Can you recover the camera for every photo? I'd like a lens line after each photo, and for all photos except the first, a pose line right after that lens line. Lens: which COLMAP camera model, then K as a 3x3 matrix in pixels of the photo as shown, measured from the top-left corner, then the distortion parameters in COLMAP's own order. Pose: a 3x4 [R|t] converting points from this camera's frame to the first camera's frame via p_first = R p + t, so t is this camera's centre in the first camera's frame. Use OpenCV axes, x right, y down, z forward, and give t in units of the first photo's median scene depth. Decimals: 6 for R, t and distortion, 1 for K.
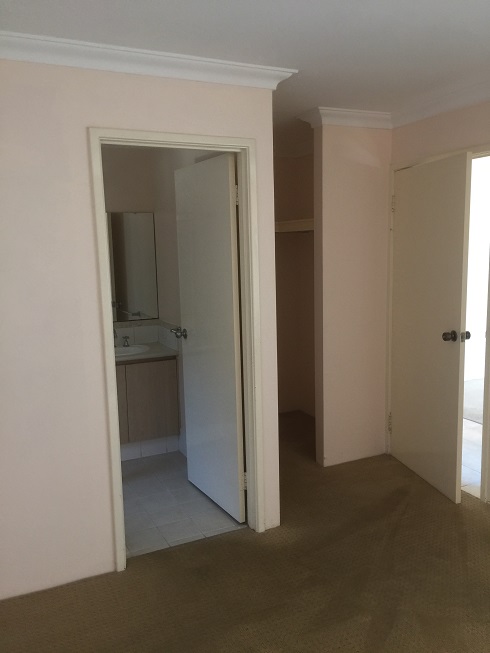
lens RADIAL K [[559.4, 0, 244.7], [0, 559.4, 327.4], [0, 0, 1]] dist [0.042231, -0.074521]
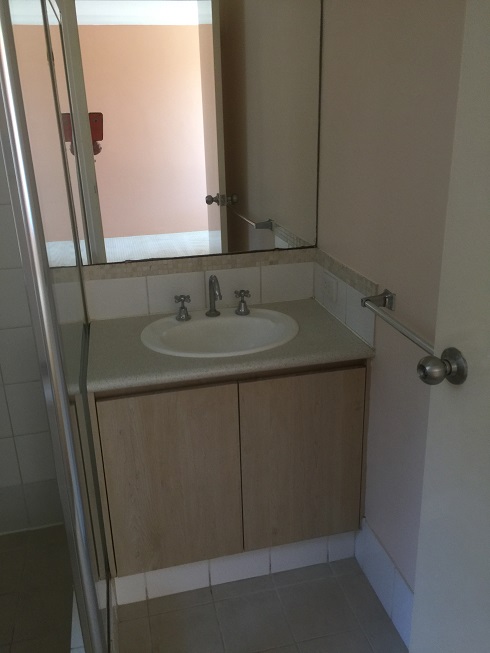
lens RADIAL K [[559.4, 0, 245.1], [0, 559.4, 324.3], [0, 0, 1]] dist [0.042231, -0.074521]
pose [[0.977710, 0.066914, -0.199011, -0.126730], [-0.022523, 0.975812, 0.217450, -0.054058], [0.208748, -0.208121, 0.955568, 0.604847]]
